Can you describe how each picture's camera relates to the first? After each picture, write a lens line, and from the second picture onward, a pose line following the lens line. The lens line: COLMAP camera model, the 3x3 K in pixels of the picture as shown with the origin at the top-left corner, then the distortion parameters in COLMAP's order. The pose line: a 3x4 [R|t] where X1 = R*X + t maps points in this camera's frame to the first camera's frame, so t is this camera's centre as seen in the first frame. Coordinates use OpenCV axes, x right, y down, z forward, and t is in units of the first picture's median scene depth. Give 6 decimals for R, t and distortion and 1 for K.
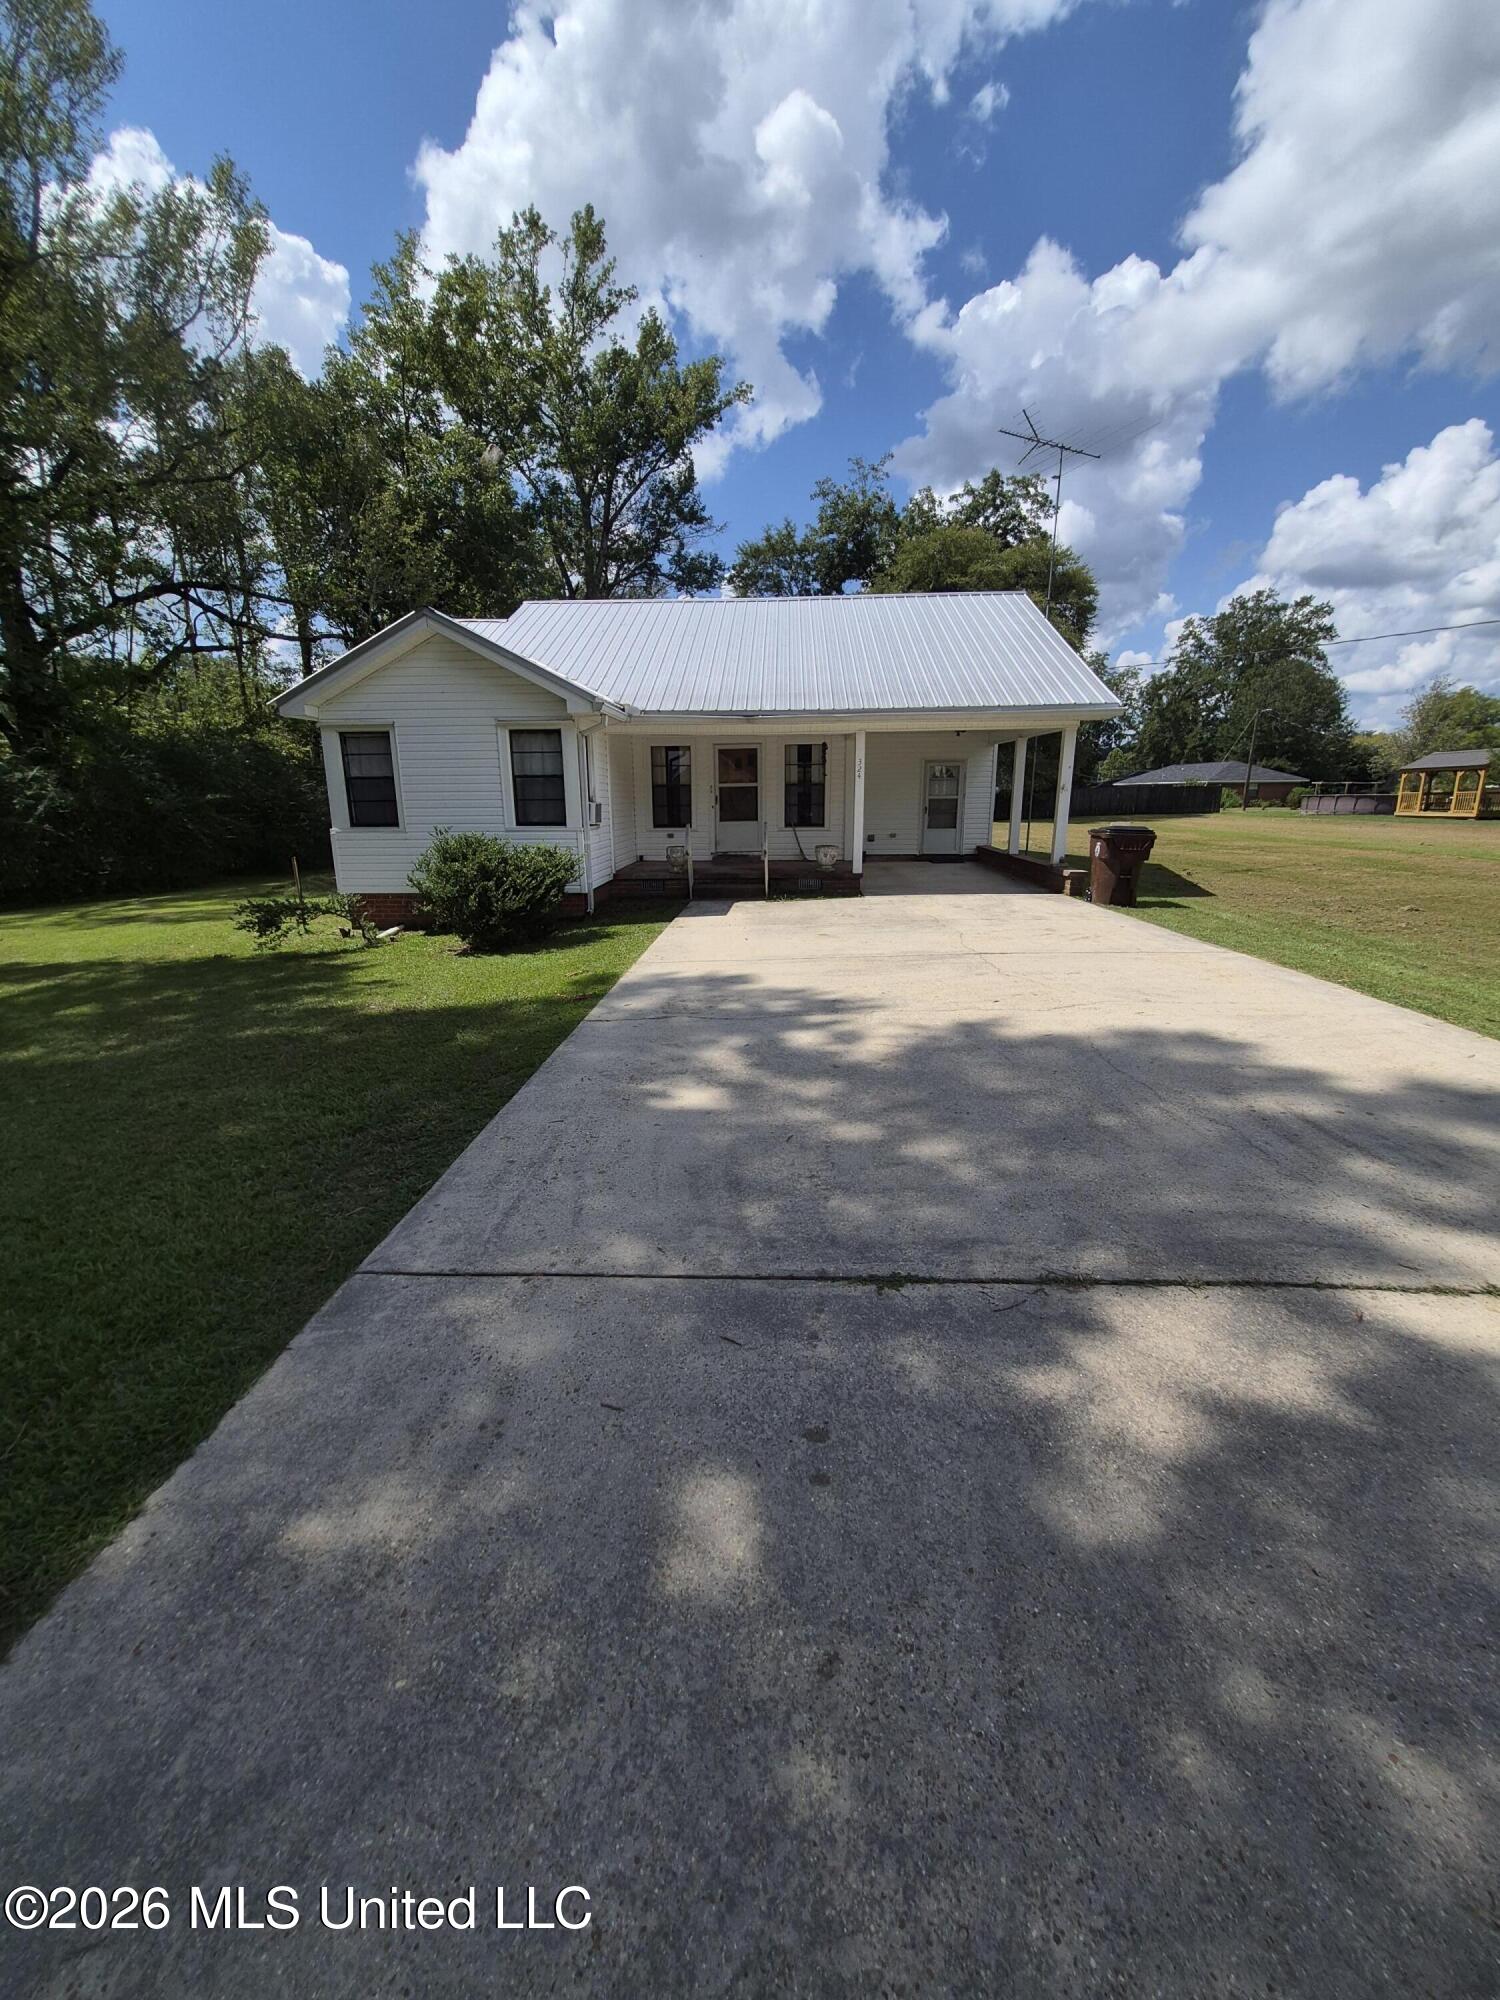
lens RADIAL K [[797.8, 0, 755.2], [0, 797.8, 1005.7], [0, 0, 1]] dist [-0.001050, -0.000116]
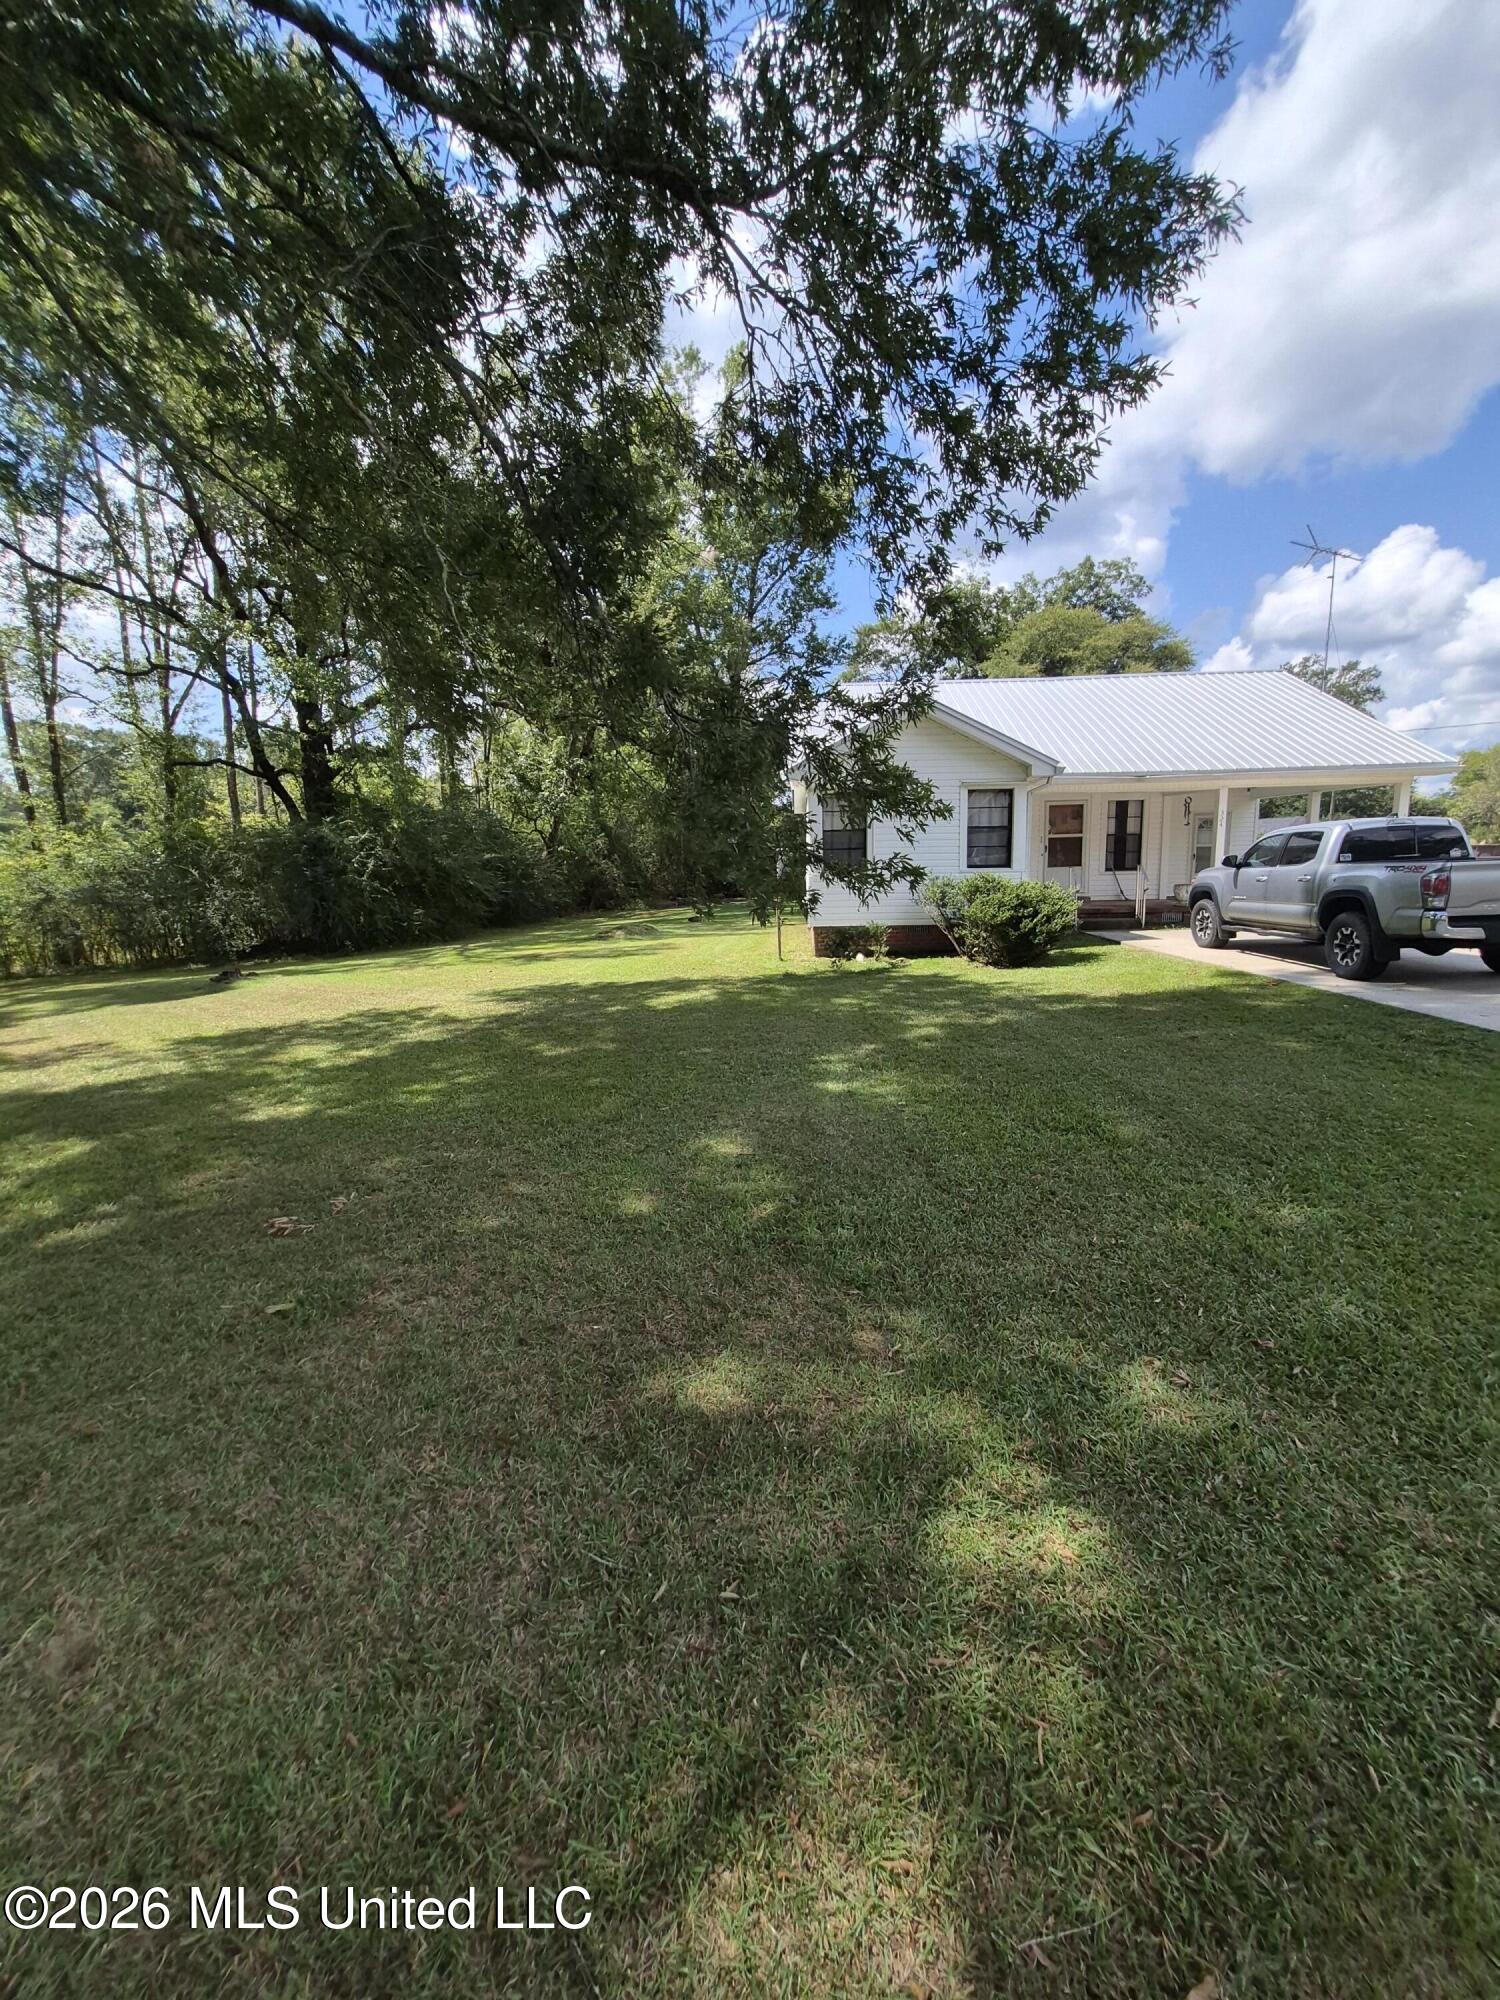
lens RADIAL K [[797.8, 0, 744.5], [0, 797.8, 996.7], [0, 0, 1]] dist [-0.001050, -0.000116]
pose [[0.999736, -0.007034, -0.021873, -0.166139], [0.005192, 0.996522, -0.083167, 0.017115], [0.022382, 0.083032, 0.996296, -0.048657]]
